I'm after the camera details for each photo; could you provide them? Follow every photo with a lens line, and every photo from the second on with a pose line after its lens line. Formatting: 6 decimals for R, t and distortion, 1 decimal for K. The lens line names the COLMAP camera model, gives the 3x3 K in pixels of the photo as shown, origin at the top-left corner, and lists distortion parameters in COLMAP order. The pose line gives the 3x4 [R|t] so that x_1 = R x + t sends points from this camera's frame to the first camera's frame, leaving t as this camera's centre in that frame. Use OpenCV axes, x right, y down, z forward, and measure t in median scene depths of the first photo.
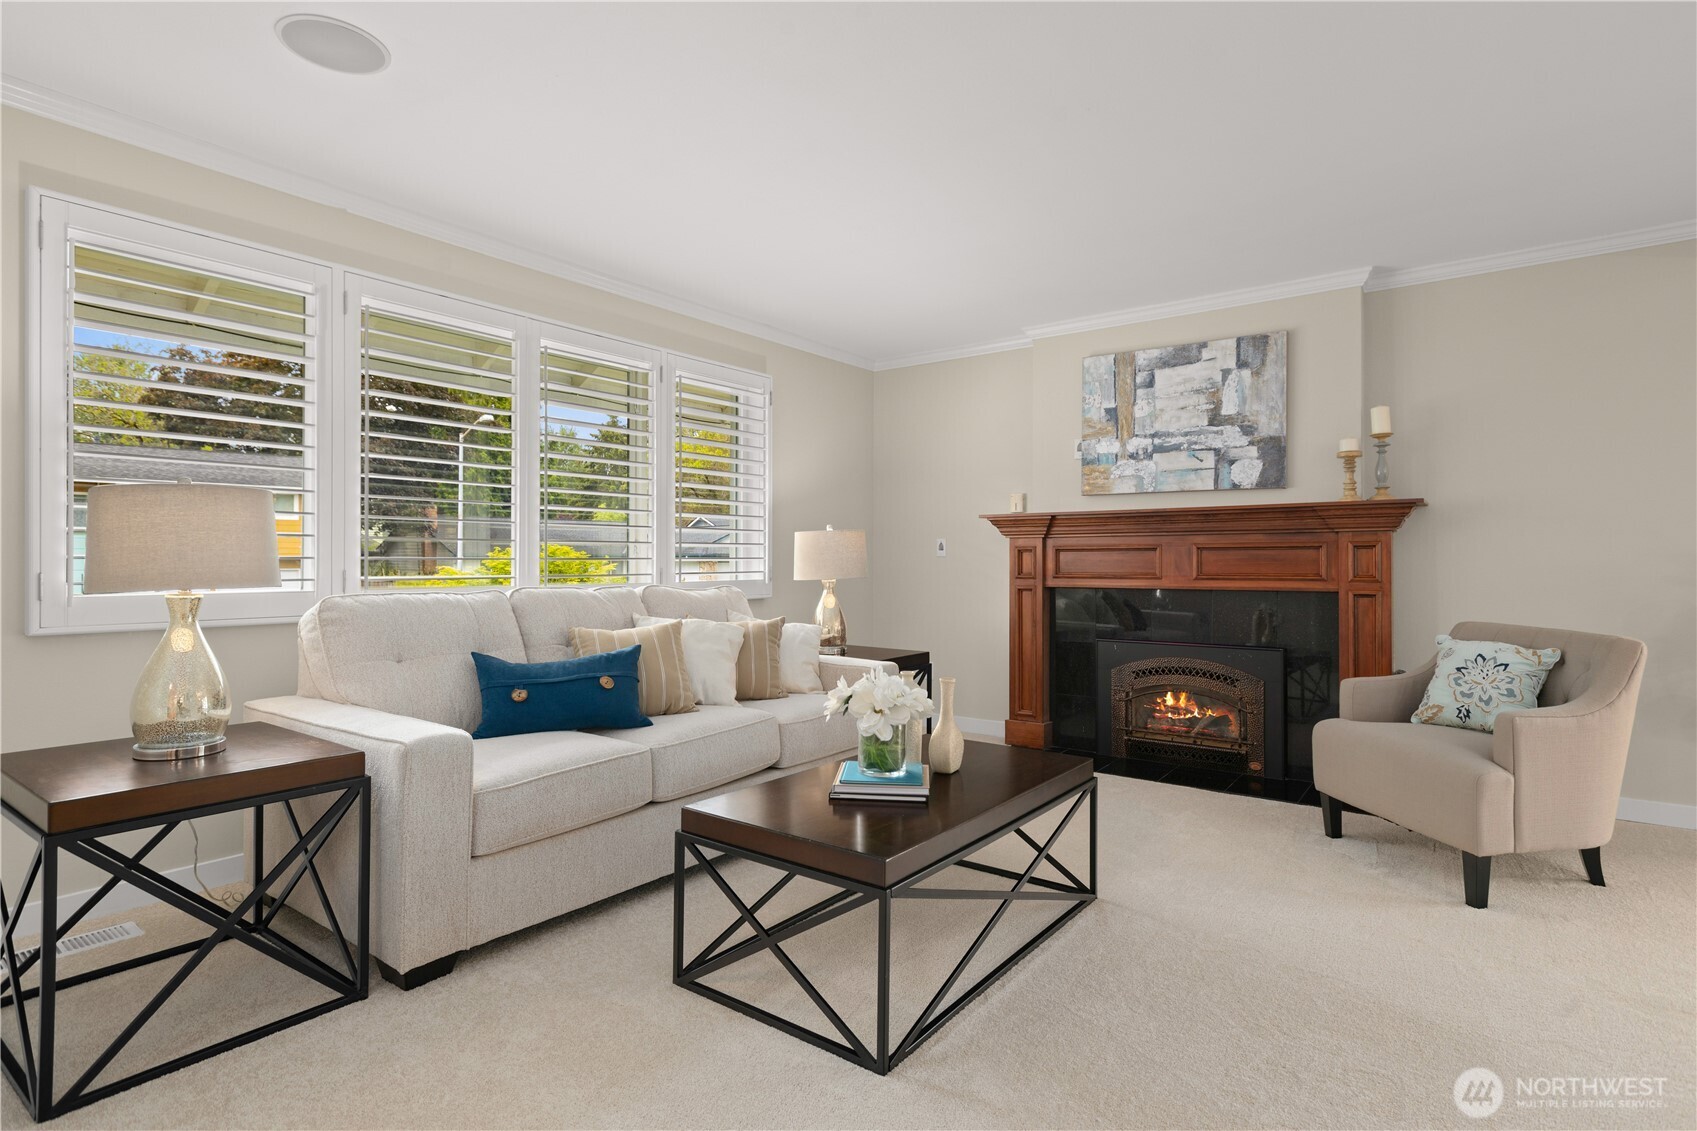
lens RADIAL K [[869.8, 0, 820.4], [0, 869.8, 560.6], [0, 0, 1]] dist [-0.005123, 0.000341]
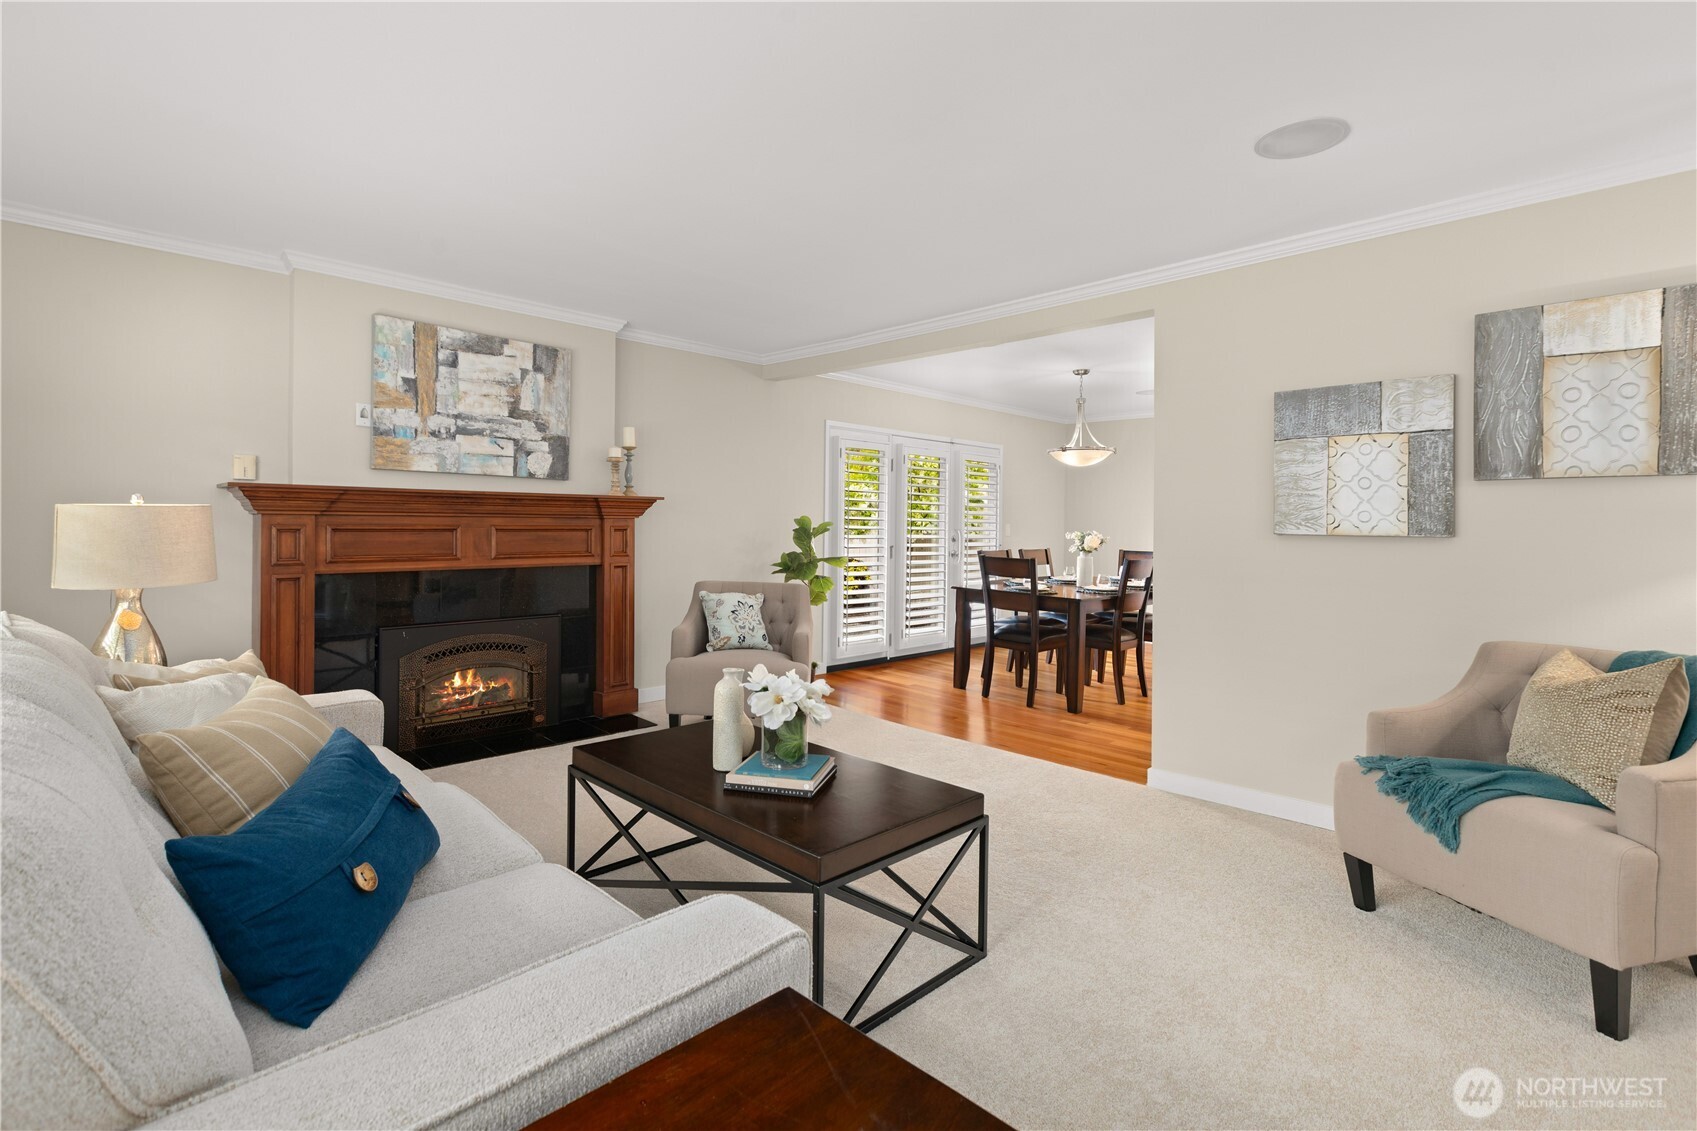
lens RADIAL K [[803.1, 0, 855.3], [0, 803.1, 521.2], [0, 0, 1]] dist [0.001978, -0.001024]
pose [[0.098930, 0.004018, 0.995086, -0.521997], [-0.011002, 0.999935, -0.002944, -0.027866], [-0.995034, -0.010657, 0.098968, 0.484169]]
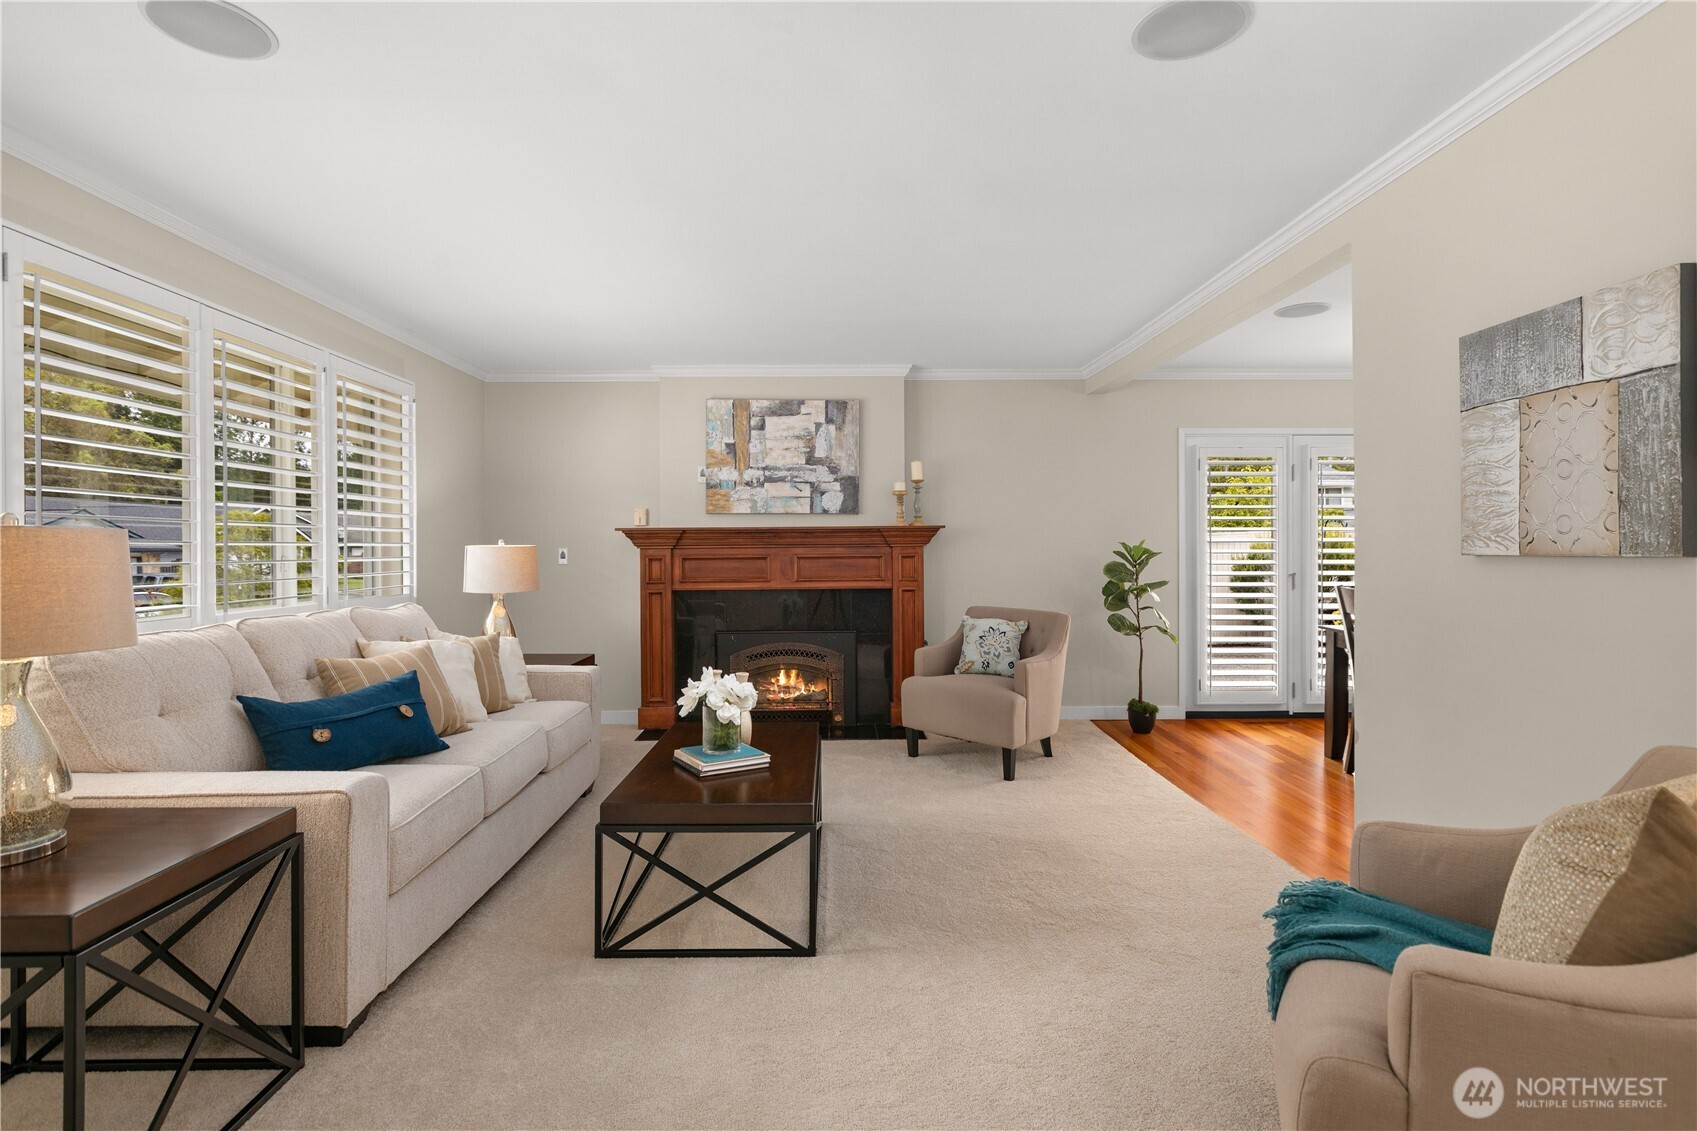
lens RADIAL K [[869.8, 0, 851.8], [0, 869.8, 544.9], [0, 0, 1]] dist [-0.005123, 0.000341]
pose [[0.773159, -0.003111, 0.634204, -0.341854], [0.007187, 0.999967, -0.003855, -0.029111], [-0.634171, 0.007538, 0.773156, -0.058673]]
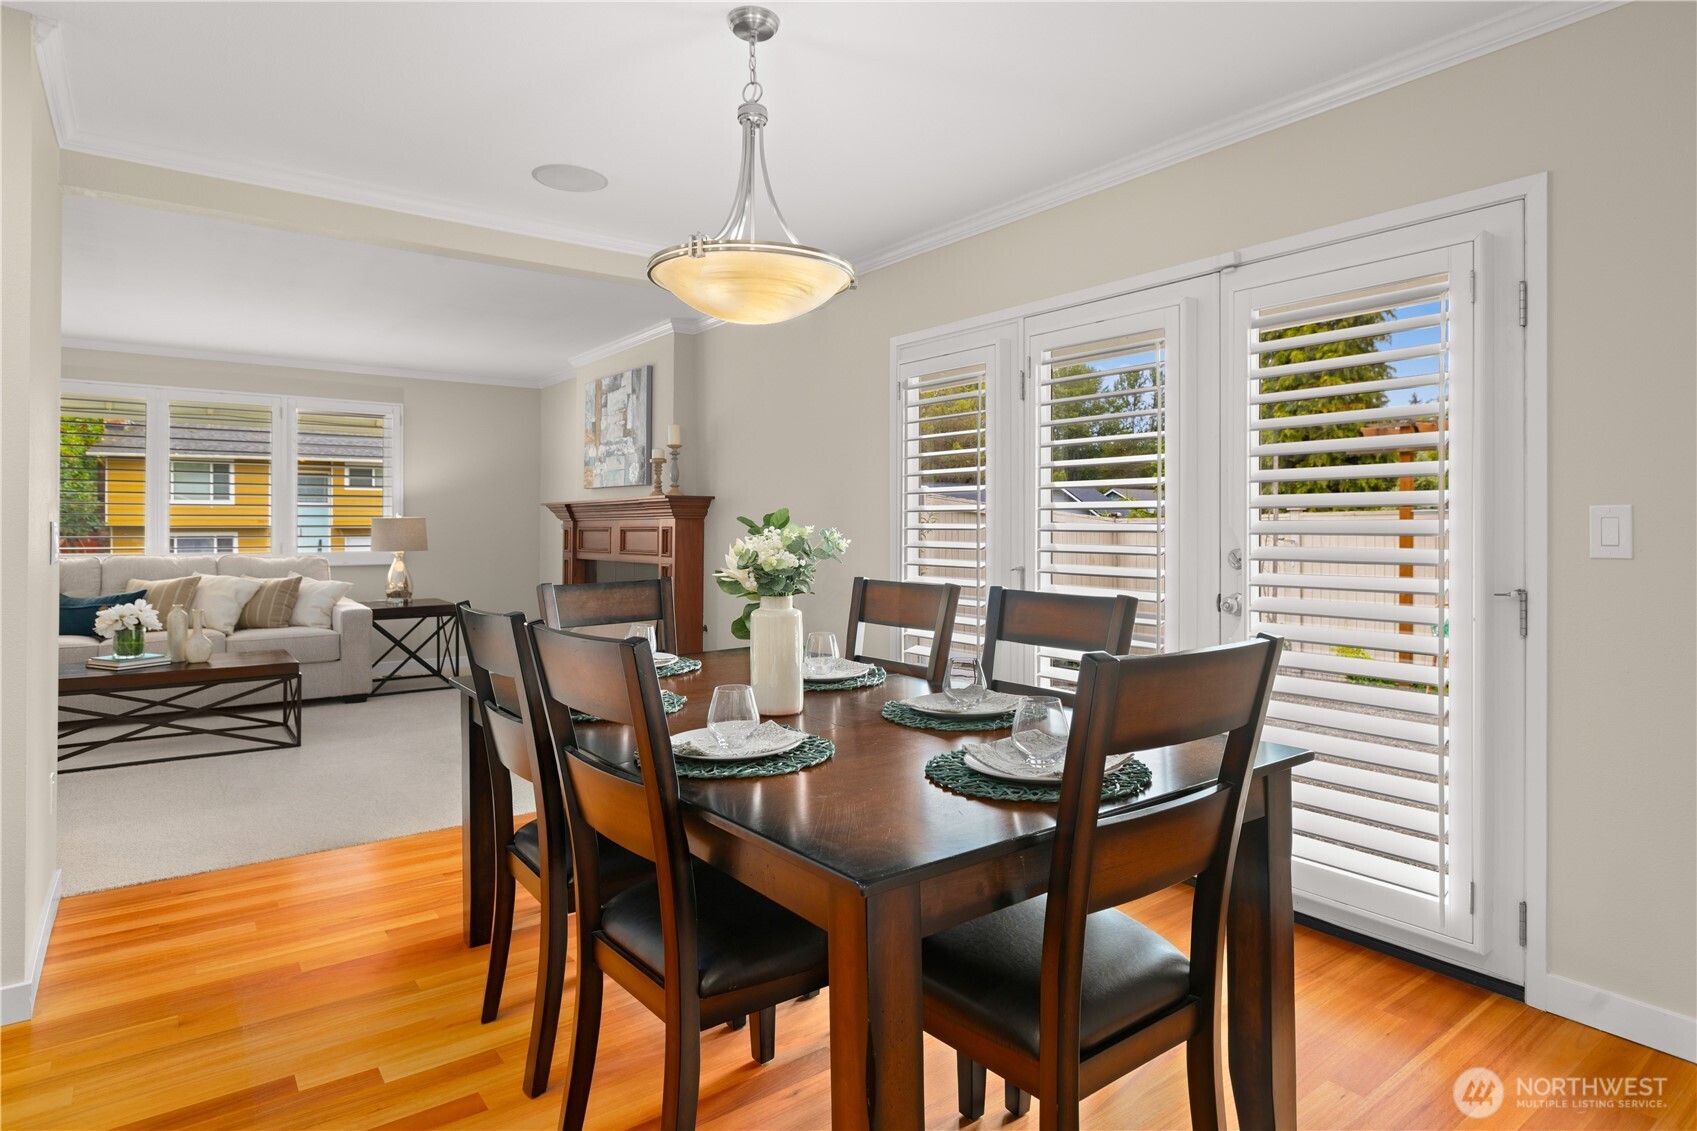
lens RADIAL K [[913.0, 0, 815.5], [0, 913.0, 525.1], [0, 0, 1]] dist [0.003457, 0.000557]
pose [[0.964078, 0.003006, -0.265601, 1.127662], [-0.003721, 0.999991, -0.002189, -0.020622], [0.265591, 0.003099, 0.964081, -0.261271]]
